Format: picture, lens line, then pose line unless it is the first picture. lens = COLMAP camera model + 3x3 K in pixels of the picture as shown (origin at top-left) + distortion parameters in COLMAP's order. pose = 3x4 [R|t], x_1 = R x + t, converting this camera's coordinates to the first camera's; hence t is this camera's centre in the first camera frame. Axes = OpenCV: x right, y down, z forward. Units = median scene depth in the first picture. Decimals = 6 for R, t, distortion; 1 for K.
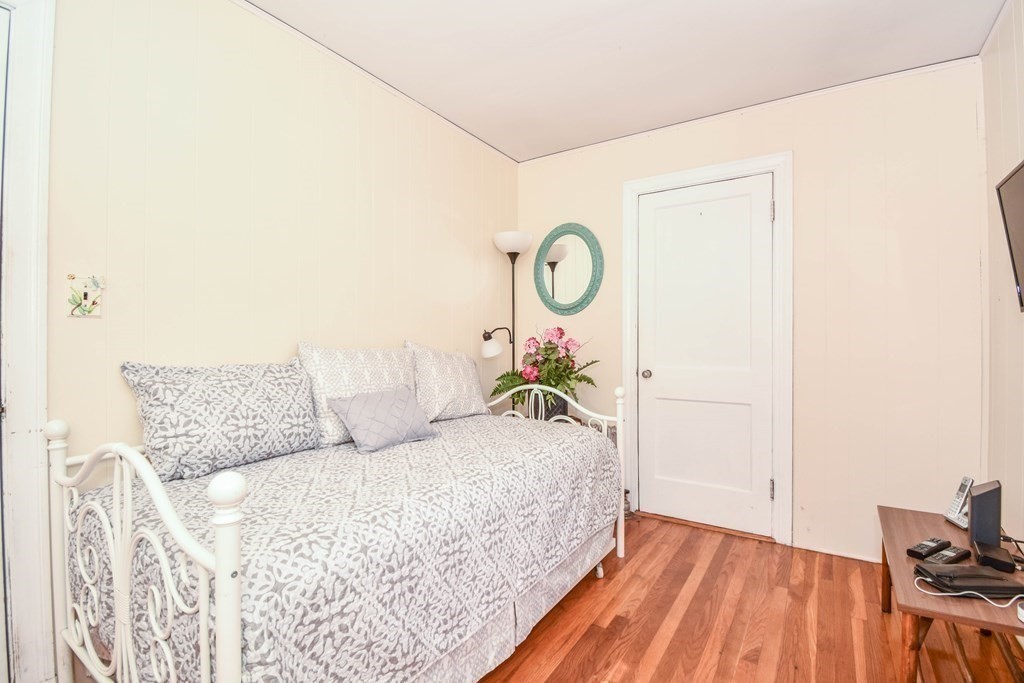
lens RADIAL K [[464.1, 0, 512.0], [0, 464.1, 341.5], [0, 0, 1]] dist [0.003306, -0.021689]
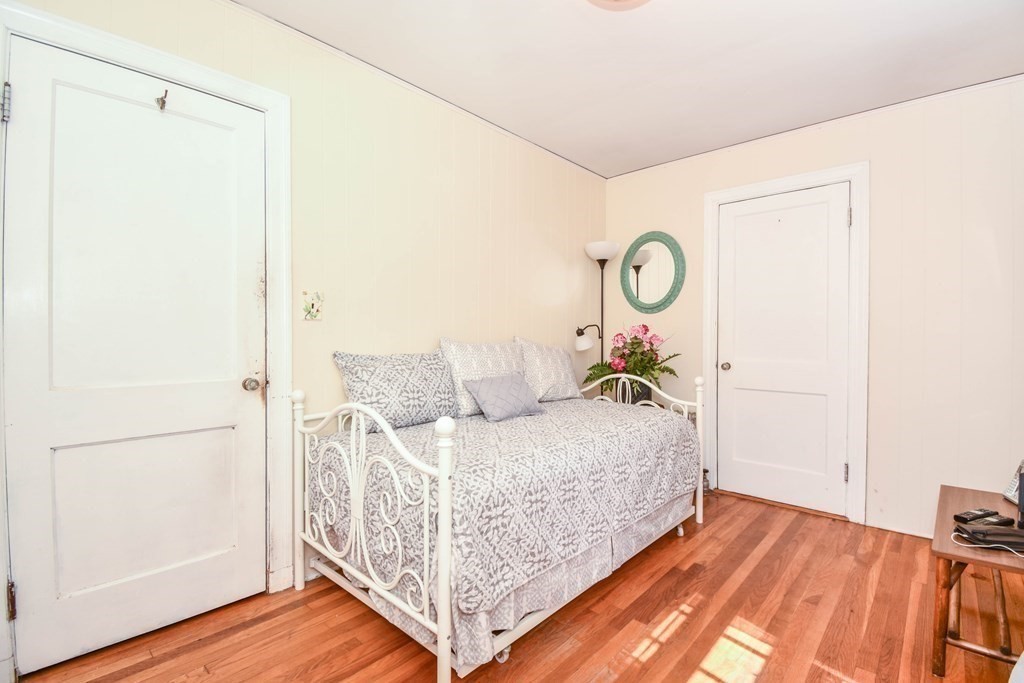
lens RADIAL K [[446.7, 0, 509.2], [0, 446.7, 343.5], [0, 0, 1]] dist [0.014420, -0.025673]
pose [[0.983798, 0.003356, -0.179252, -0.045130], [-0.000502, 0.999872, 0.015965, -0.002028], [0.179283, -0.015616, 0.983674, -0.235736]]
